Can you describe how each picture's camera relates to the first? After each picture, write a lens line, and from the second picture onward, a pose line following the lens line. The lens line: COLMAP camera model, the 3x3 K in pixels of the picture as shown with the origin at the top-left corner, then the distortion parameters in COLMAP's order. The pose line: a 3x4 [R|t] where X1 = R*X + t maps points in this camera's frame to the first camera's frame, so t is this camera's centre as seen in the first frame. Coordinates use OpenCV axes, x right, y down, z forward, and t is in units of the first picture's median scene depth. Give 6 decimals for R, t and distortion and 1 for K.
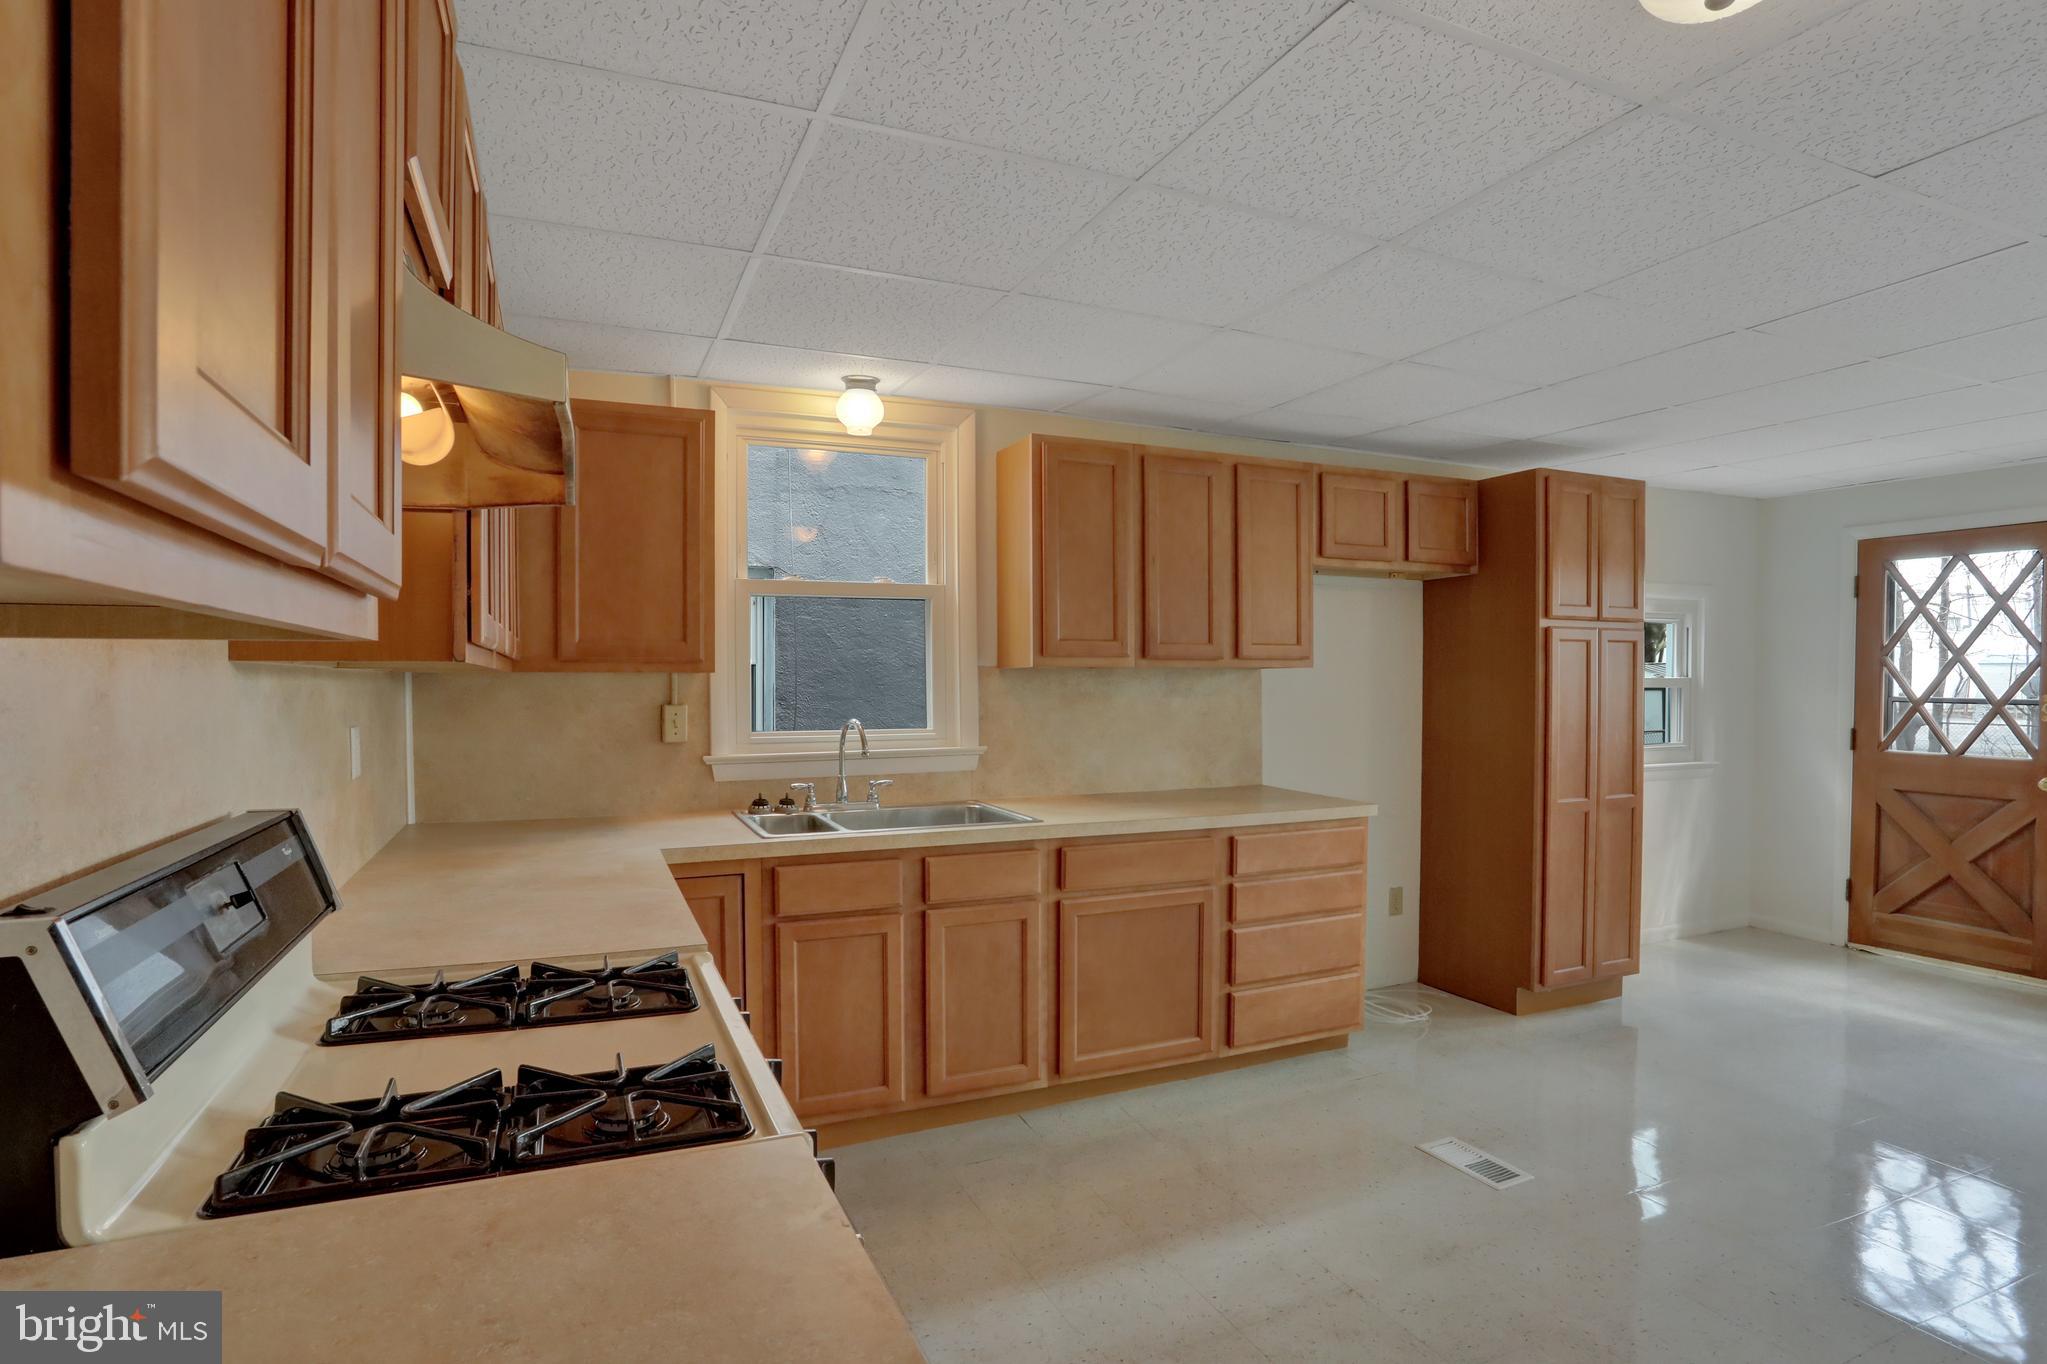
lens RADIAL K [[1052.1, 0, 1029.6], [0, 1052.1, 700.2], [0, 0, 1]] dist [-0.053862, 0.024308]
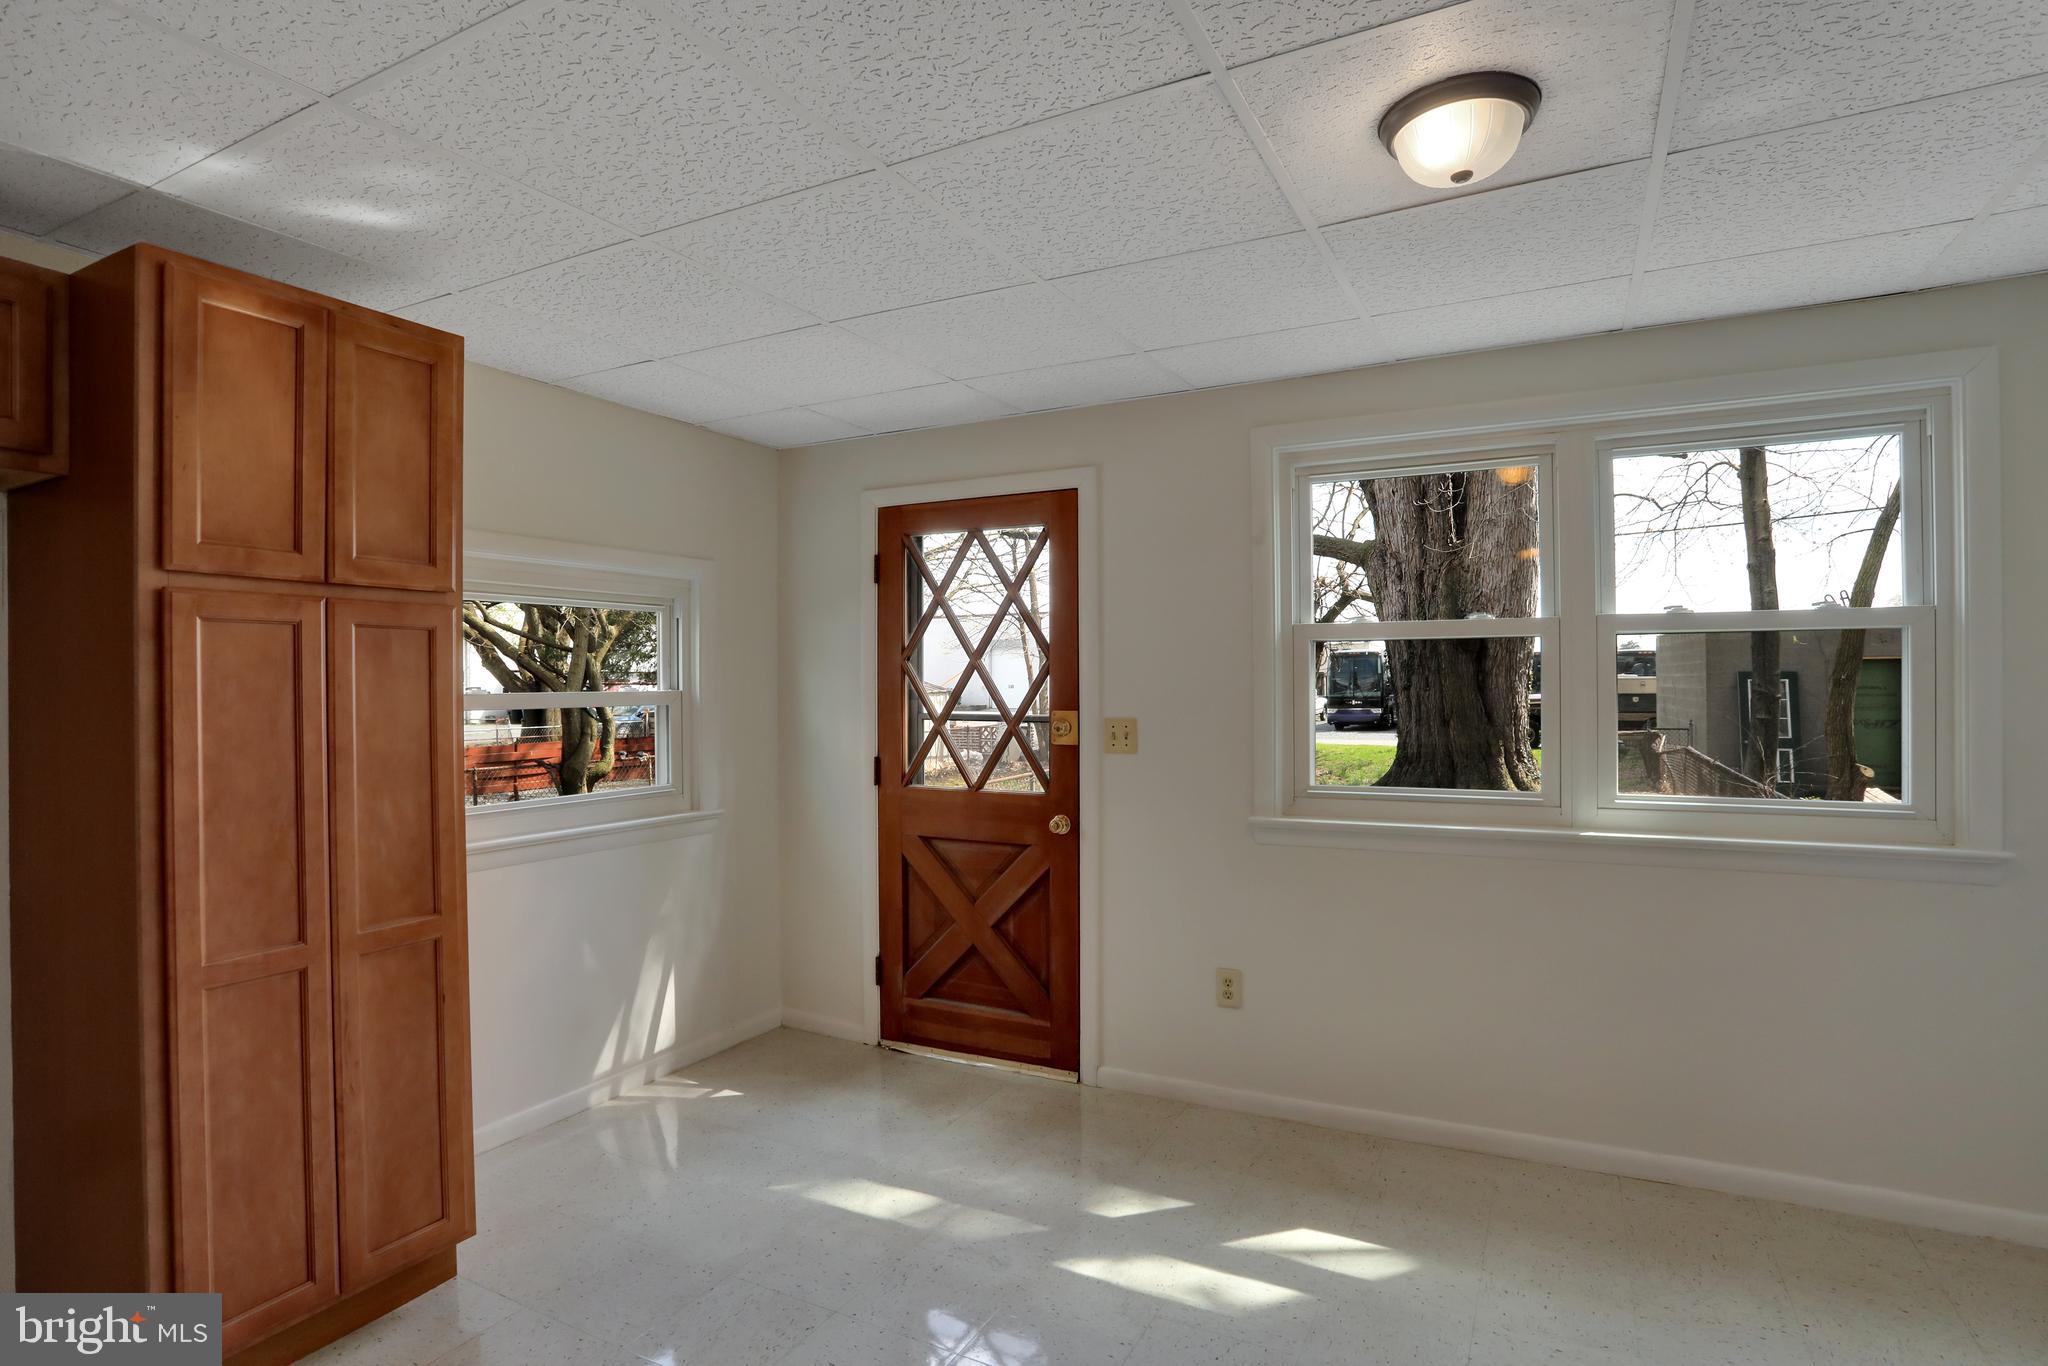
lens RADIAL K [[1052.7, 0, 1024.0], [0, 1052.7, 677.3], [0, 0, 1]] dist [-0.053862, 0.024308]
pose [[0.785016, -0.002002, 0.619472, 0.456365], [0.020856, 0.999513, -0.023198, -0.011706], [-0.619124, 0.031130, 0.784676, 0.363228]]
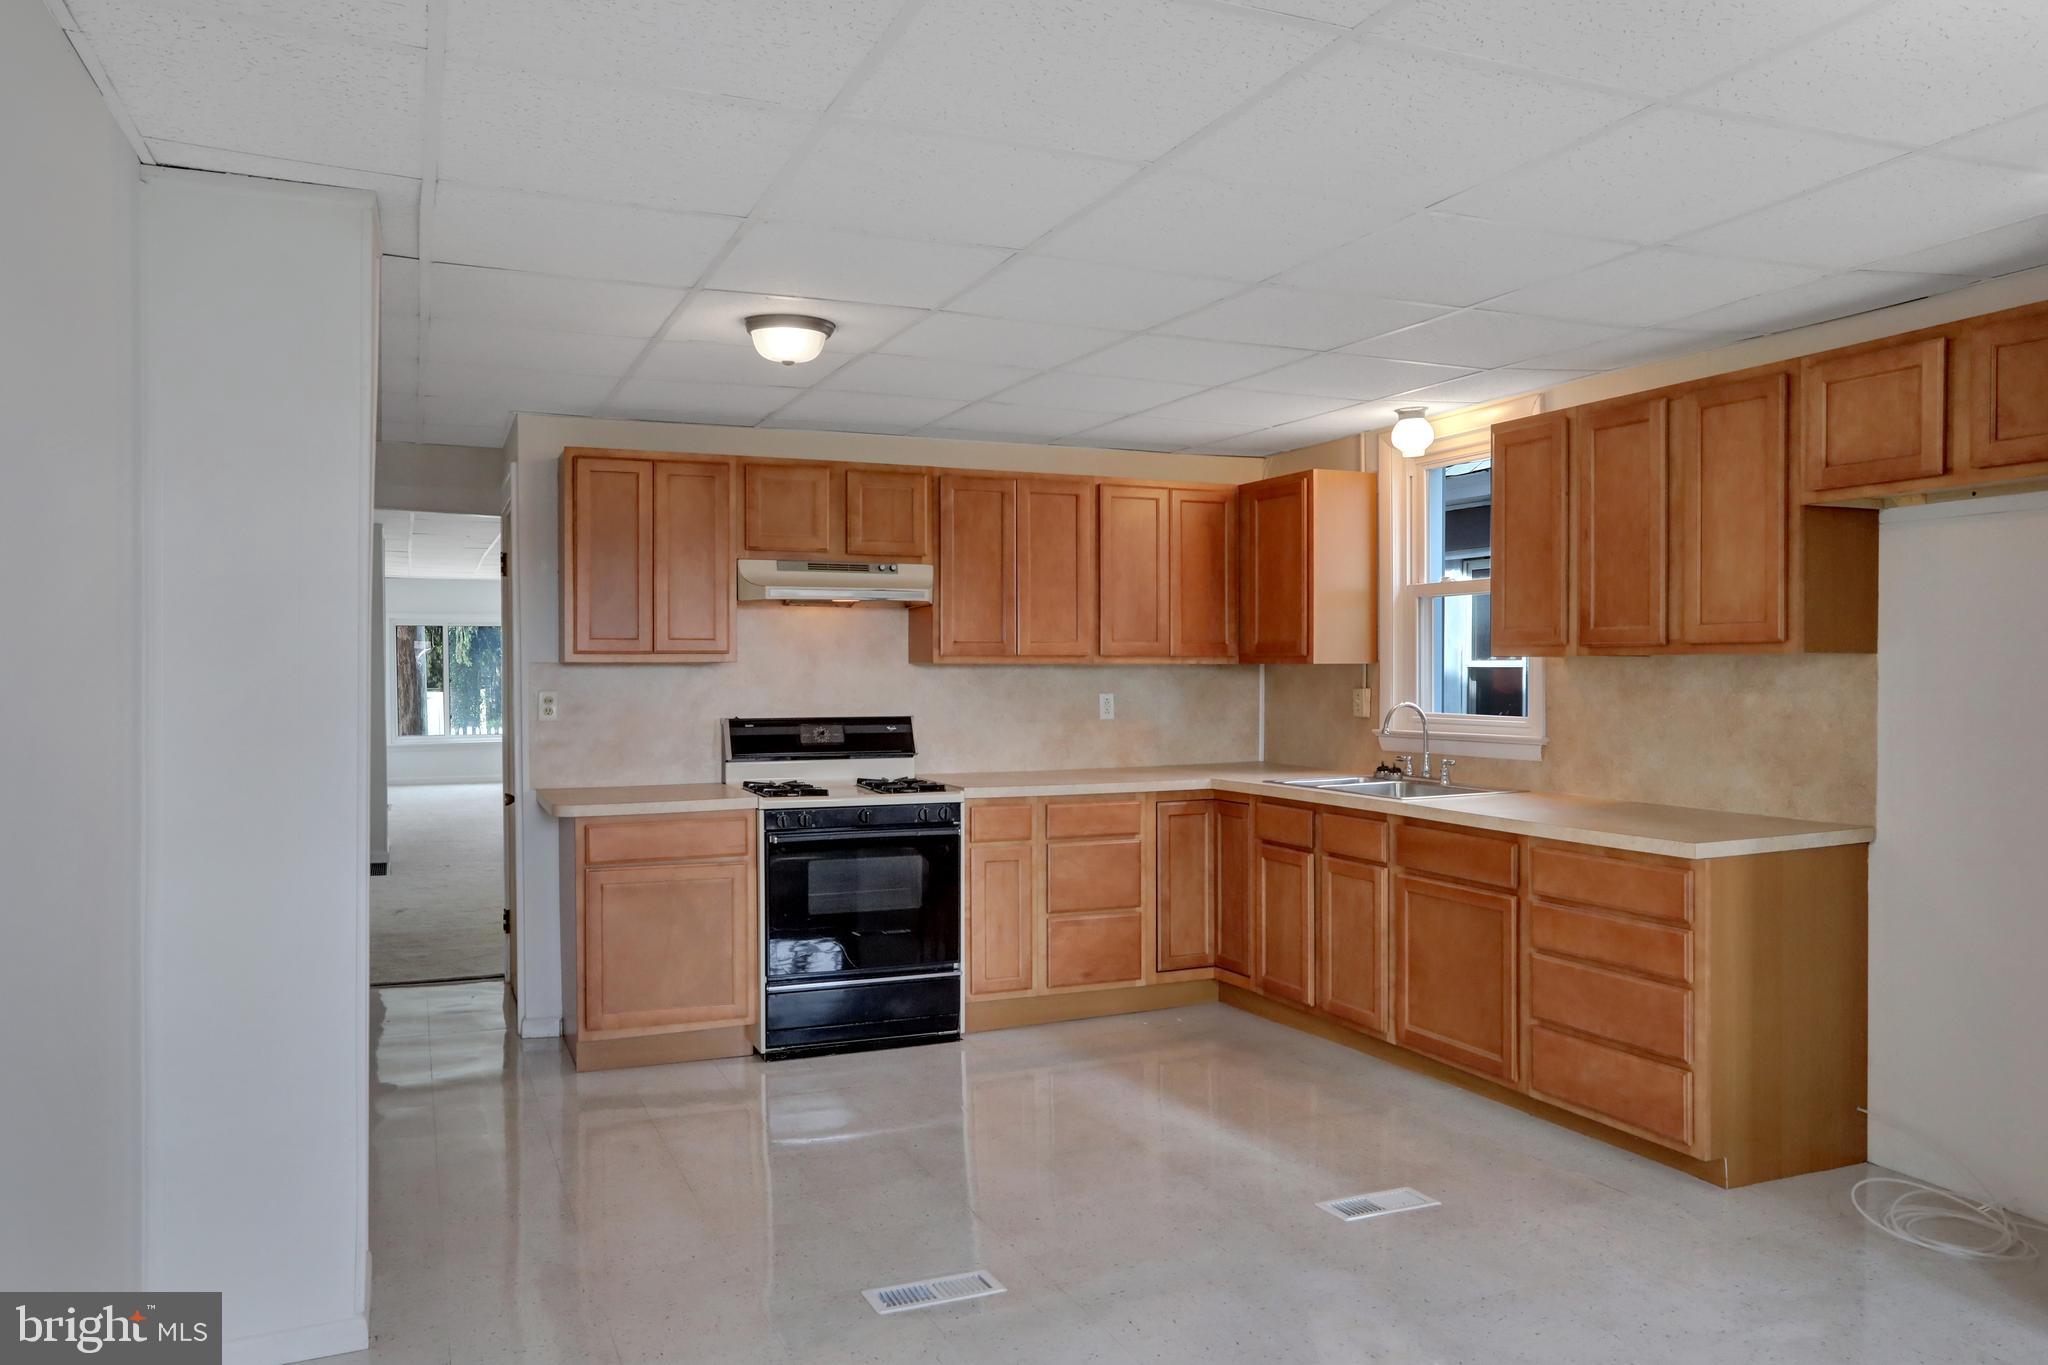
lens RADIAL K [[1520.8, 0, 1024.6], [0, 1520.8, 679.2], [0, 0, 1]] dist [-0.009251, 0.034797]
pose [[-0.016954, 0.011020, -0.999796, 1.107478], [-0.018671, 0.999761, 0.011336, -0.013767], [0.999682, 0.018859, -0.016744, 0.439856]]
